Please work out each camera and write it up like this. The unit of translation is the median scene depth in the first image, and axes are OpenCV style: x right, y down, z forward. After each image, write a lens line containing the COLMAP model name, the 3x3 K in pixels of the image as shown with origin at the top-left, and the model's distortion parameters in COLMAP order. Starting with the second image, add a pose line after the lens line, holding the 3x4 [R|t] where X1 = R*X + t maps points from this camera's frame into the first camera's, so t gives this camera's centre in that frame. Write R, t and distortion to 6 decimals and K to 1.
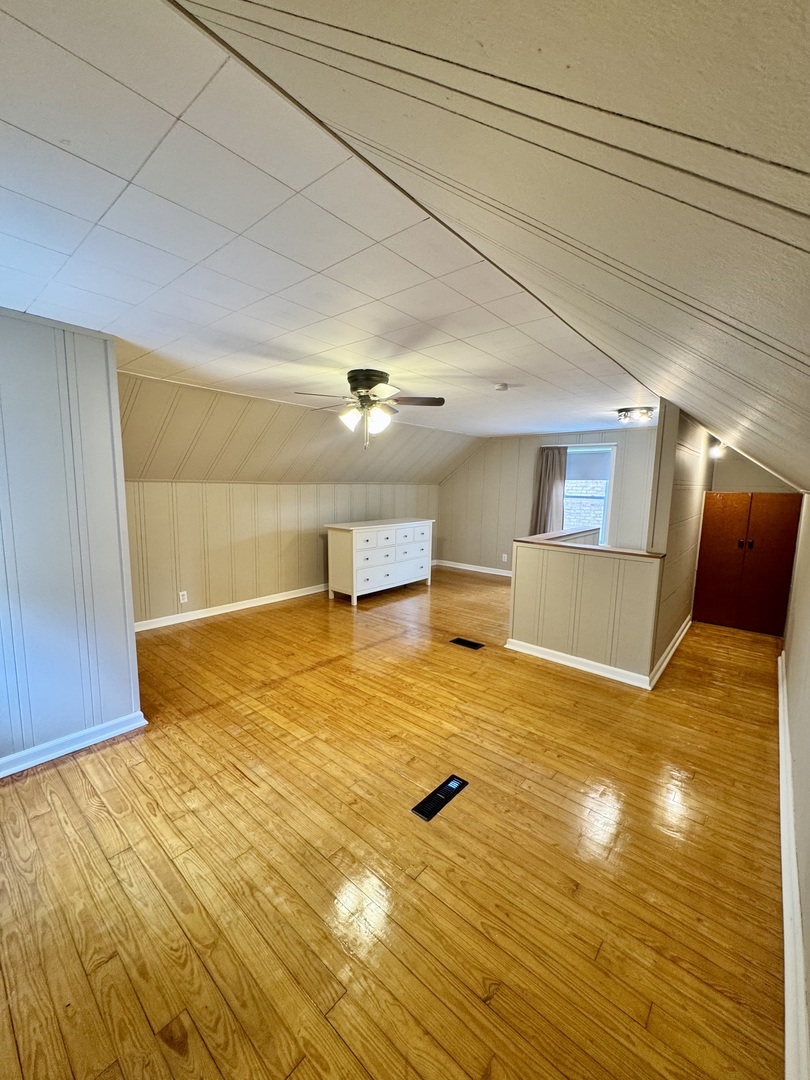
lens RADIAL K [[431.3, 0, 404.4], [0, 431.3, 539.0], [0, 0, 1]] dist [-0.000404, -0.000074]
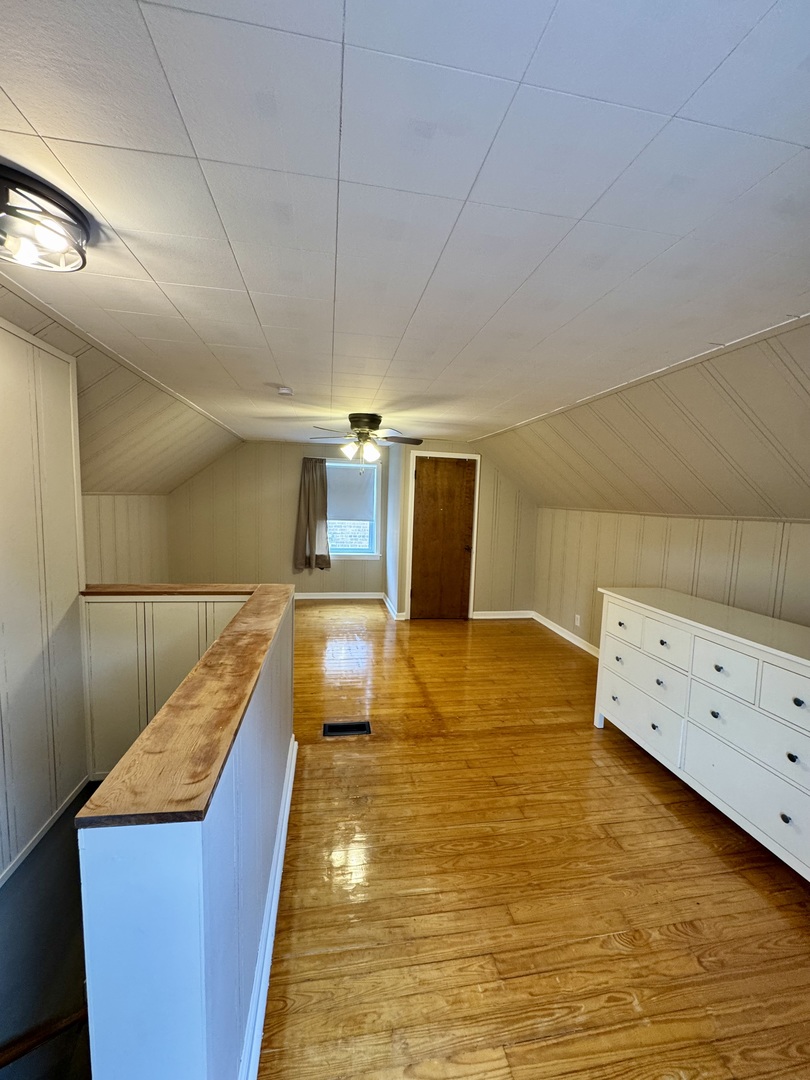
lens RADIAL K [[431.3, 0, 401.0], [0, 431.3, 539.8], [0, 0, 1]] dist [-0.000404, -0.000074]
pose [[-0.634037, 0.038086, -0.772365, 0.561385], [-0.142392, 0.975958, 0.165015, -0.168268], [0.760080, 0.214604, -0.613370, 1.295163]]
